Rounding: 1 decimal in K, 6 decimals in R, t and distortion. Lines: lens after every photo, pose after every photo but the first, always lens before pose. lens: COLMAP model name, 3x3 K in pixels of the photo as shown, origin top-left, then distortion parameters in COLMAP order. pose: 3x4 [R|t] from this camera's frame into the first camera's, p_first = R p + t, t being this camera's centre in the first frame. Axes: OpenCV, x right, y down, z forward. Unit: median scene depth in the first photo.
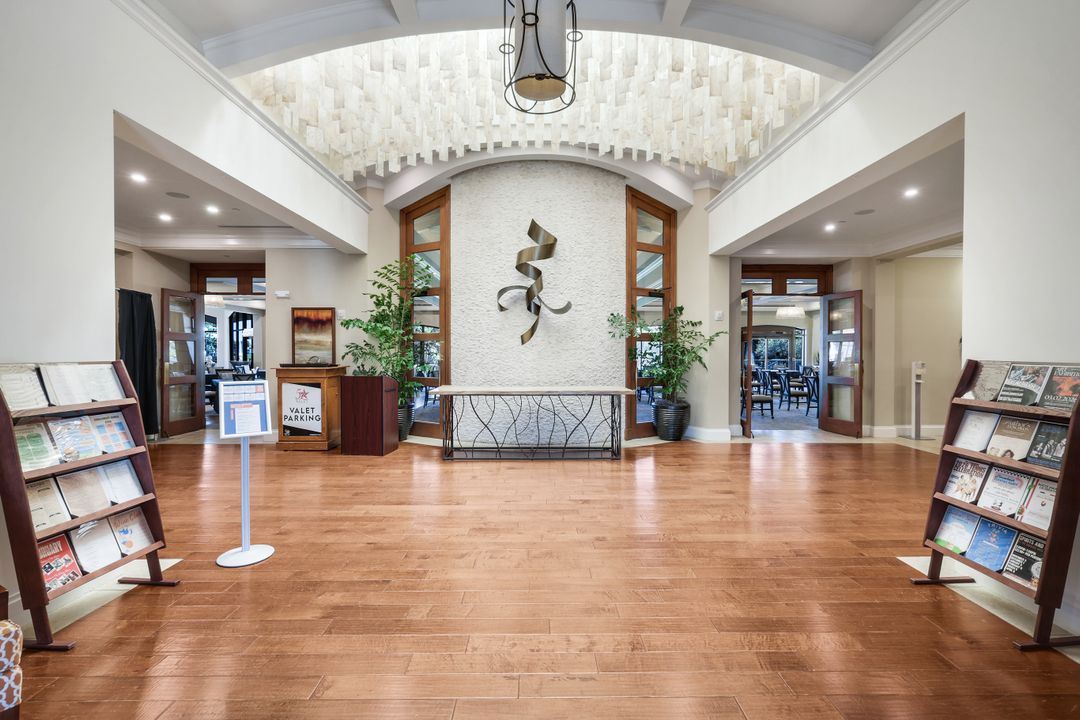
lens RADIAL K [[475.9, 0, 541.4], [0, 475.9, 358.6], [0, 0, 1]] dist [-0.000110, -0.000014]
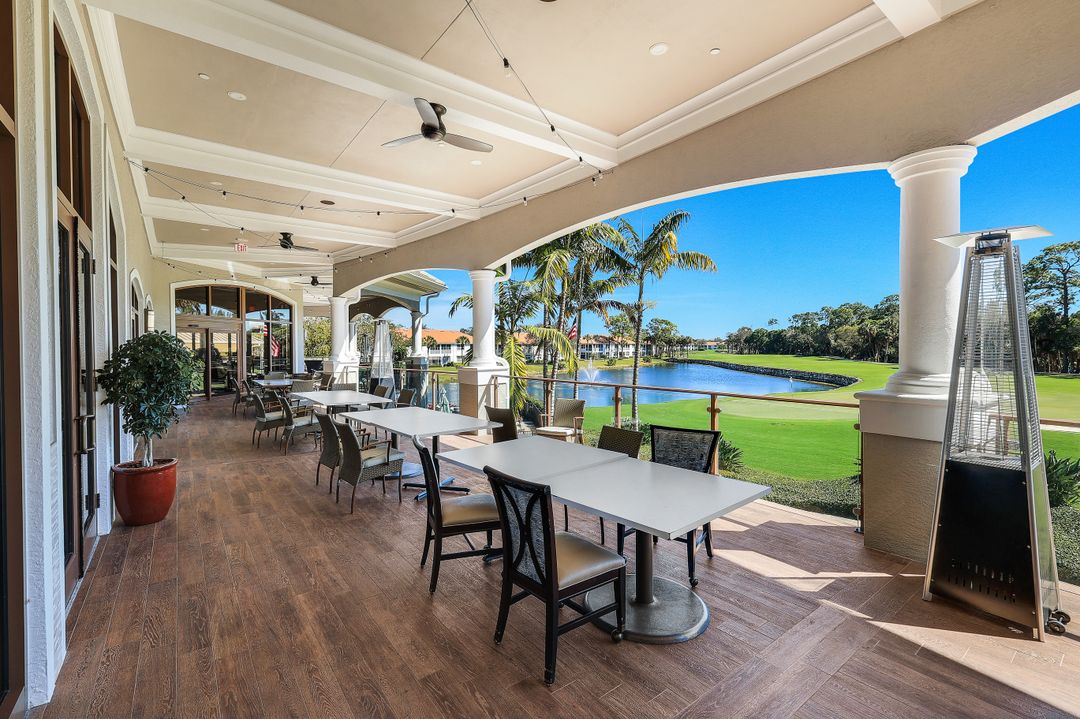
lens RADIAL K [[475.9, 0, 539.3], [0, 475.9, 358.4], [0, 0, 1]] dist [-0.000110, -0.000014]
pose [[0.800595, -0.007742, 0.599156, 0.451382], [0.005996, 0.999970, 0.004910, -0.014401], [-0.599176, -0.000338, 0.800617, 0.829727]]
